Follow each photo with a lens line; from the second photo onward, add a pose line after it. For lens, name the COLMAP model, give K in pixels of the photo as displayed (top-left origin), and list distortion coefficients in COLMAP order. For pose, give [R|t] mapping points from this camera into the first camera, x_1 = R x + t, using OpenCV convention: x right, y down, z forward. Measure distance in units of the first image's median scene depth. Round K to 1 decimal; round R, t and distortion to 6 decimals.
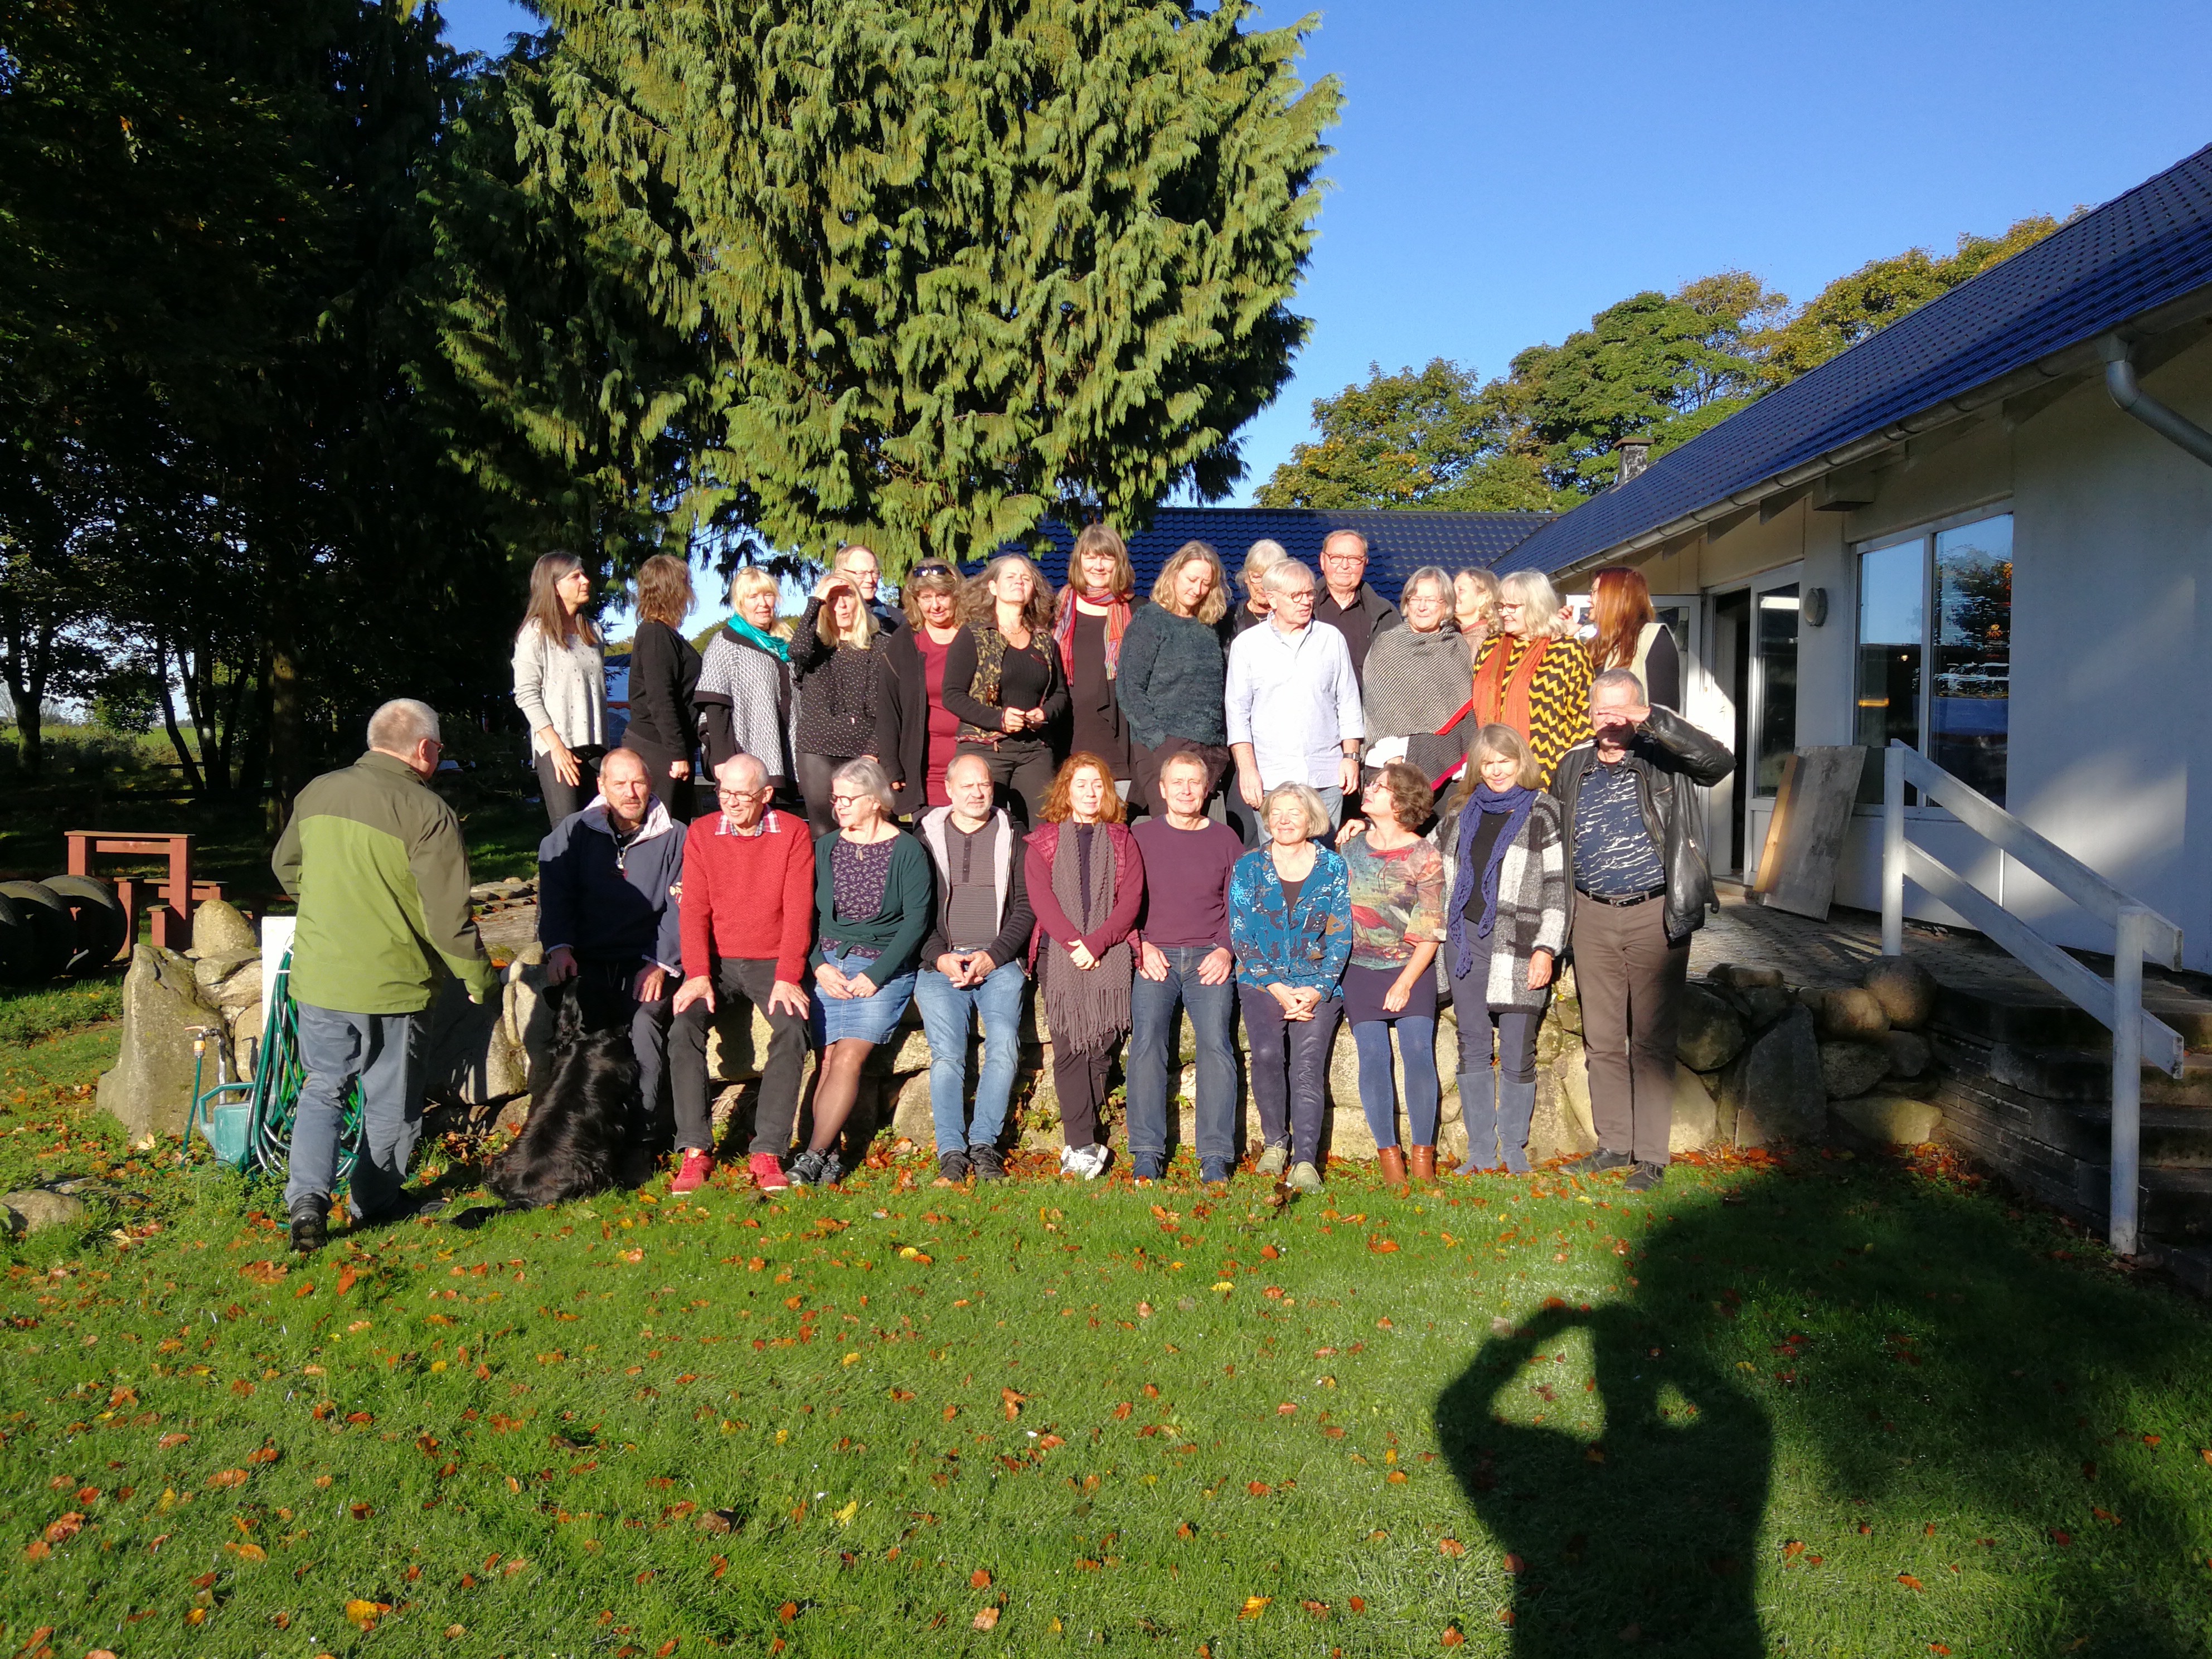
lens RADIAL K [[1821.6, 0, 1101.9], [0, 1821.6, 886.3], [0, 0, 1]] dist [0.003096, 0.001027]
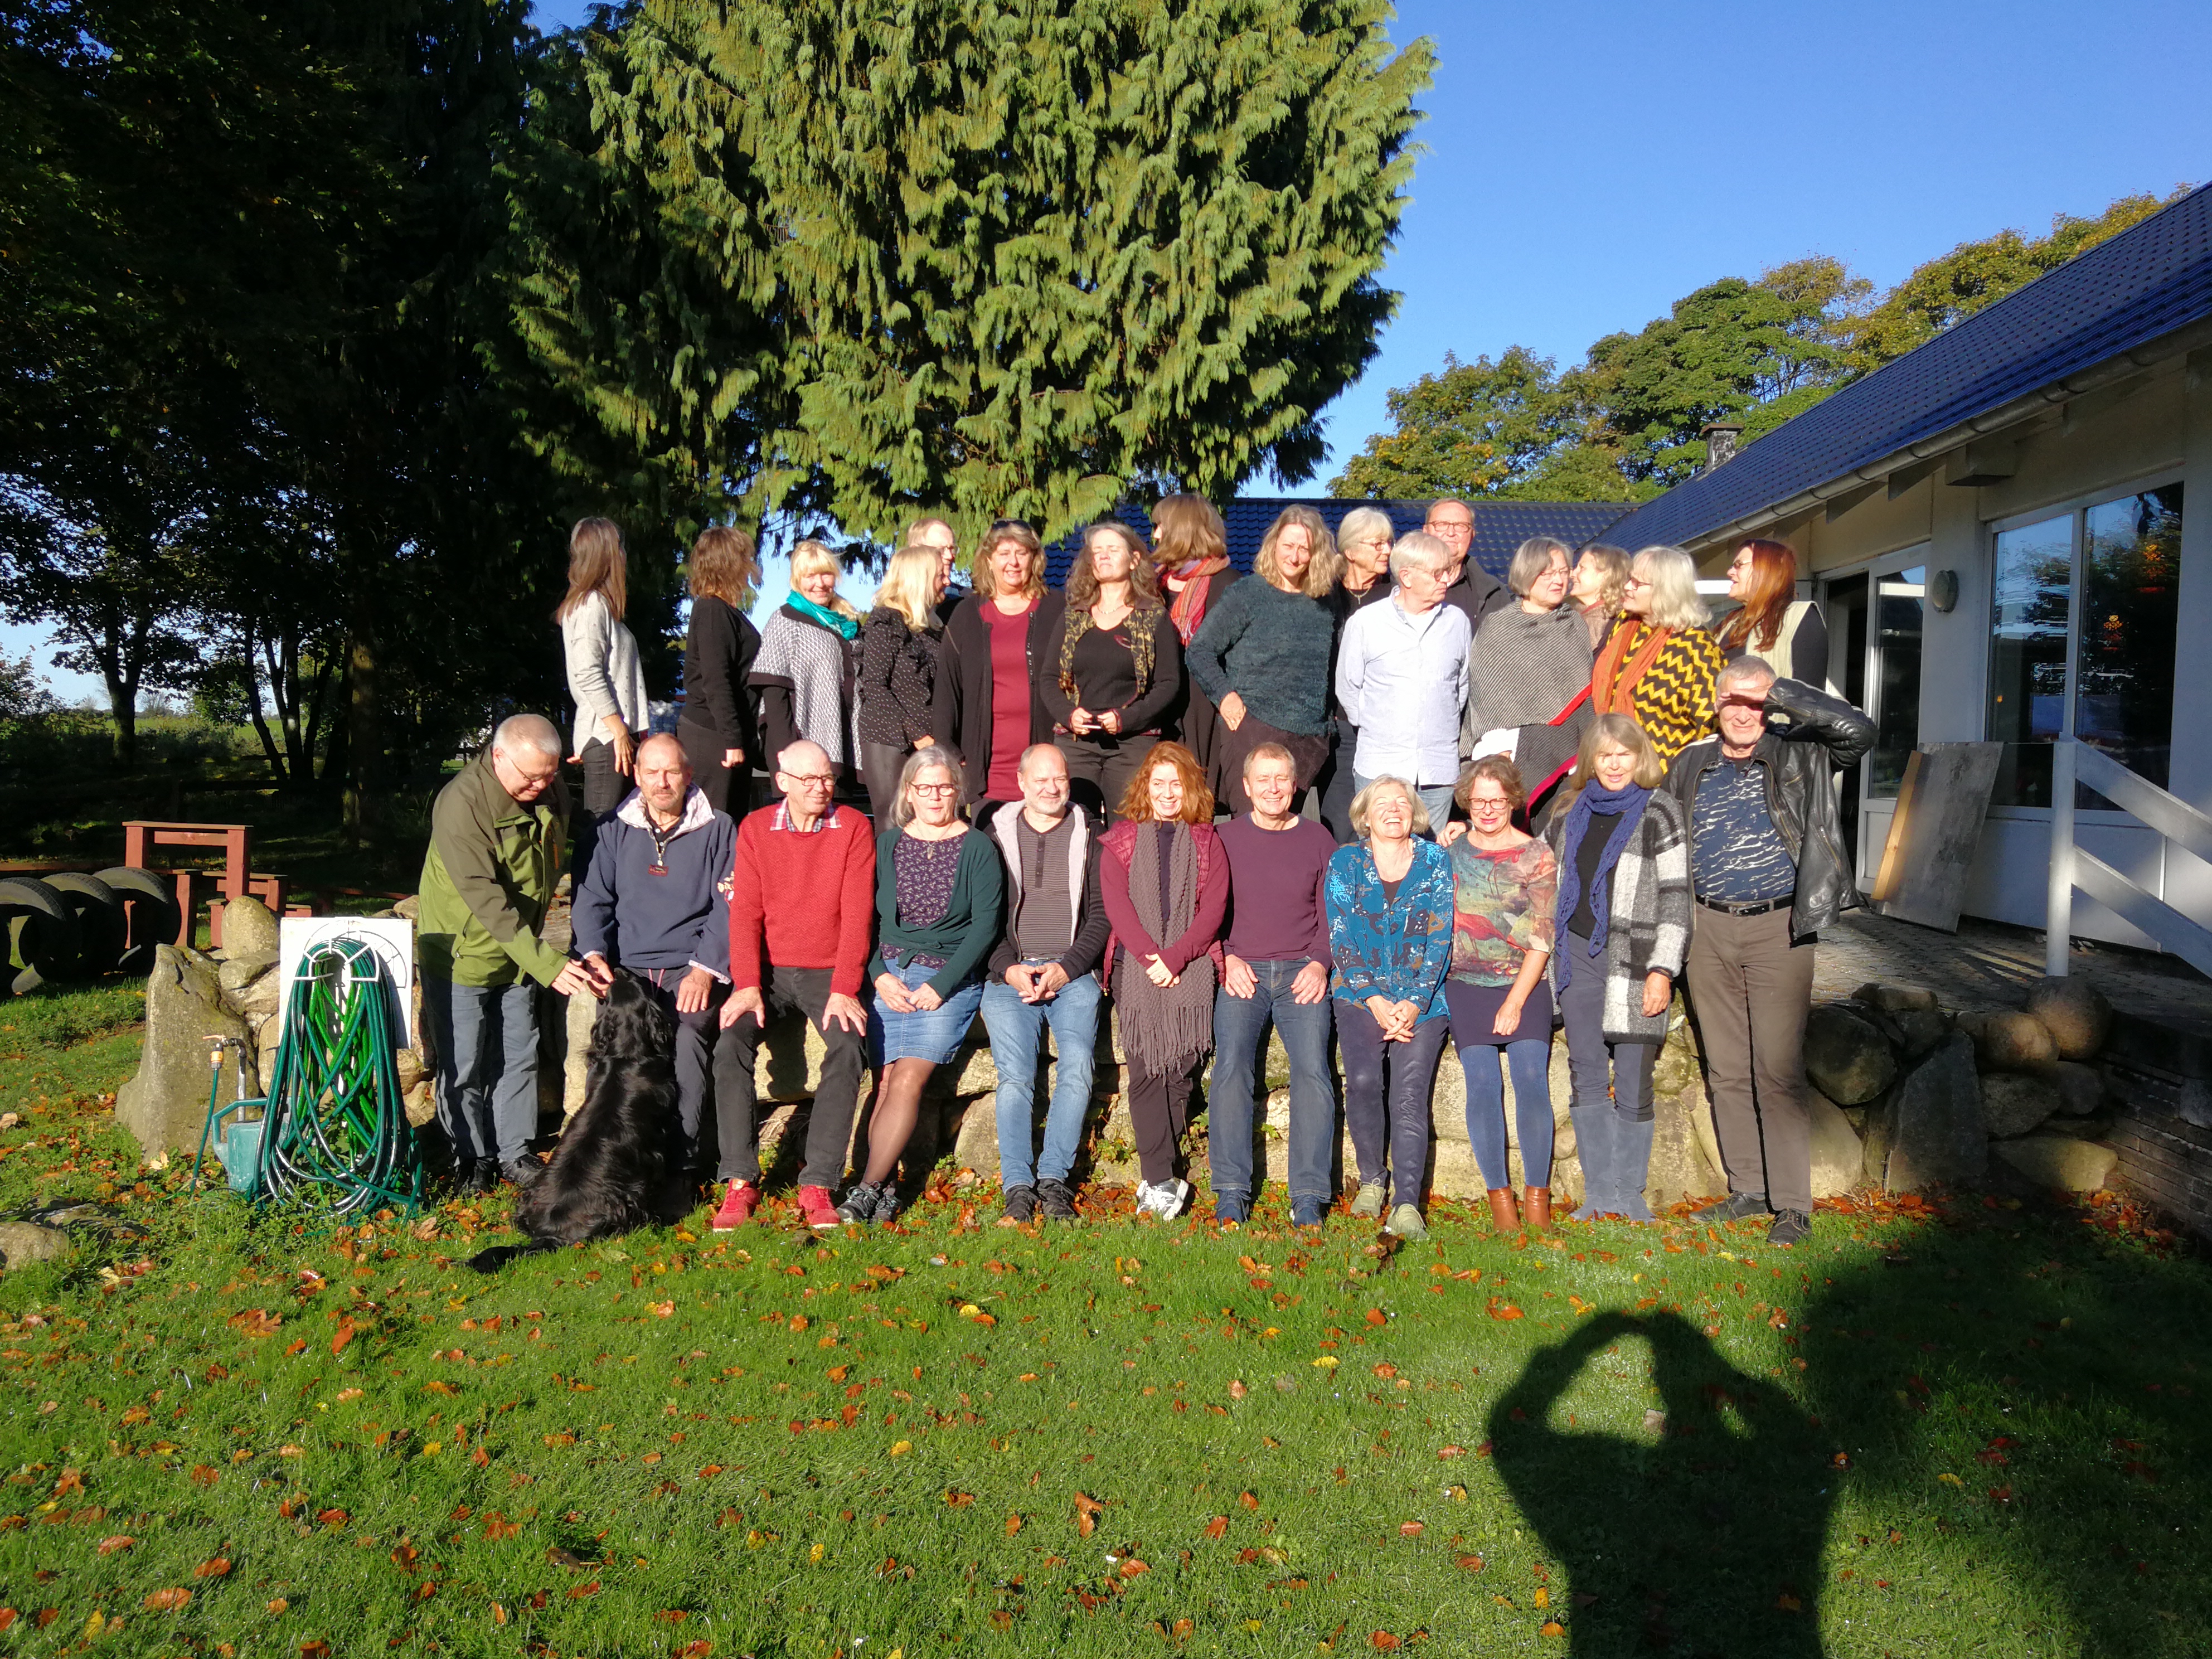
lens RADIAL K [[1686.6, 0, 963.9], [0, 1686.6, 1040.2], [0, 0, 1]] dist [0.001969, -0.001566]
pose [[0.993477, 0.023758, -0.111533, -0.015398], [-0.012796, 0.995105, 0.097991, -0.008518], [0.113316, -0.095924, 0.988918, 0.152796]]
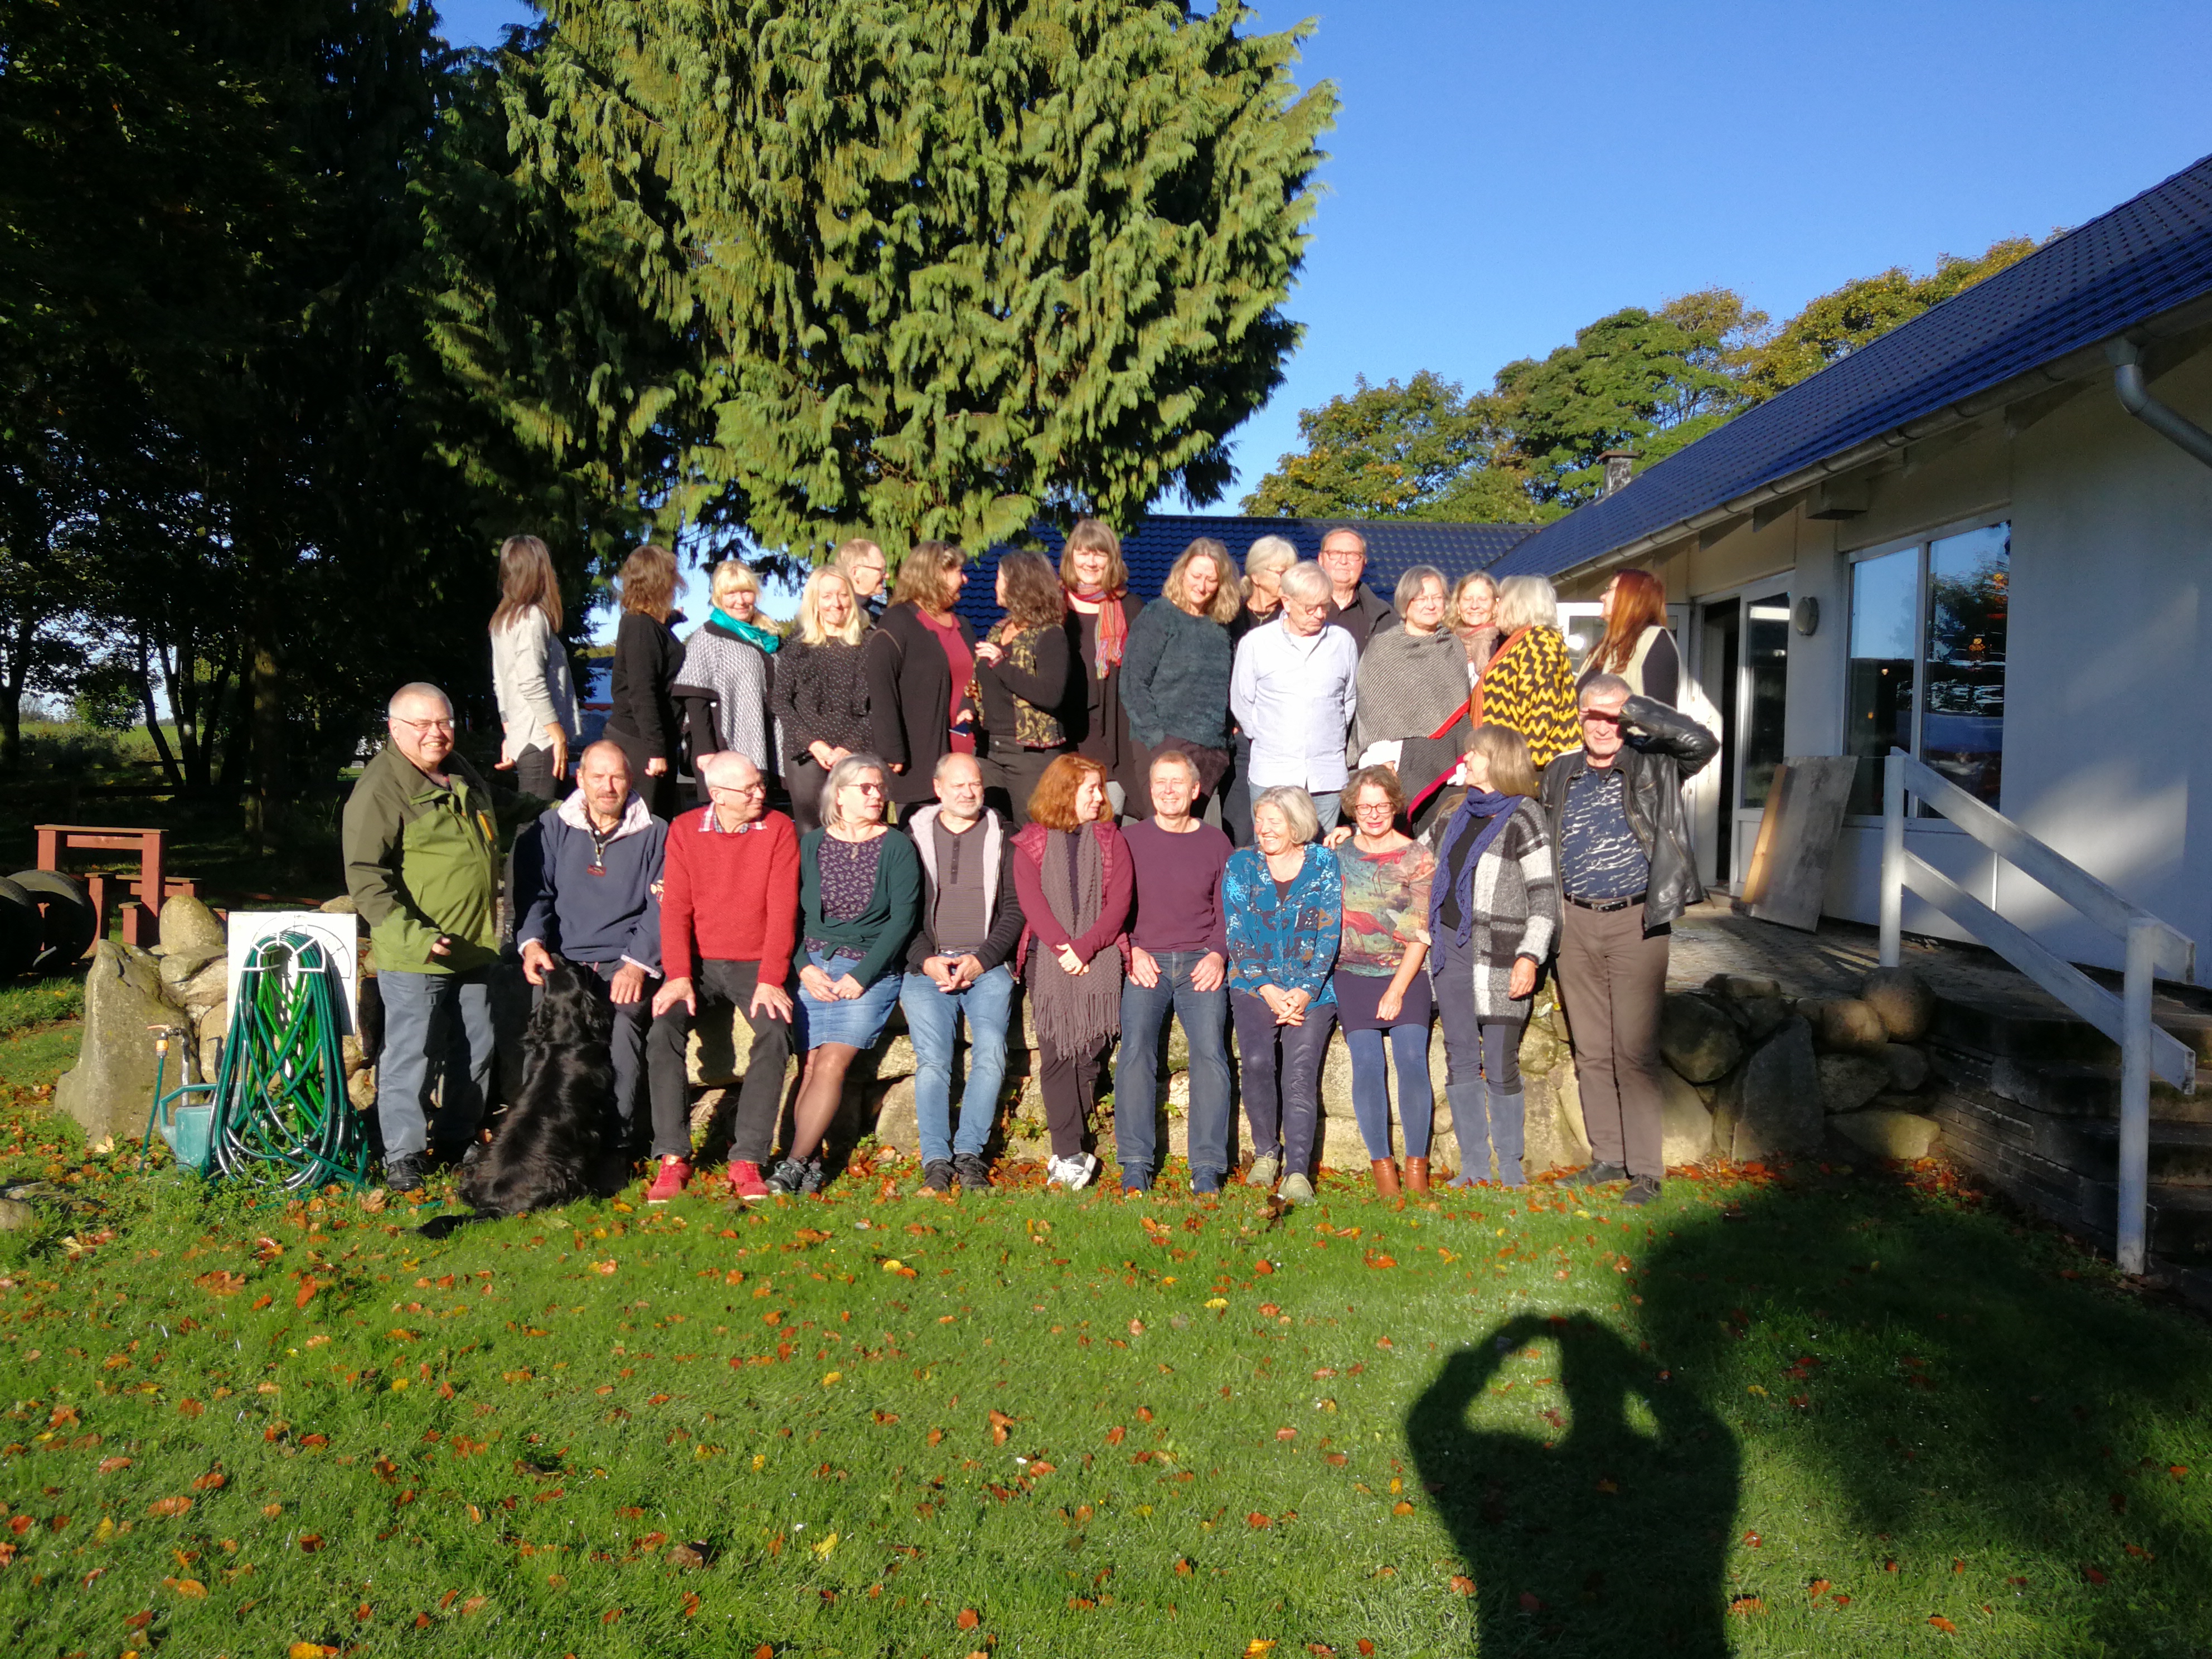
lens RADIAL K [[1800.6, 0, 1090.4], [0, 1800.6, 833.6], [0, 0, 1]] dist [0.008478, -0.012888]
pose [[0.999952, 0.008286, 0.005208, -0.006090], [-0.008106, 0.999402, -0.033613, 0.002521], [-0.005483, 0.033569, 0.999421, 0.028577]]
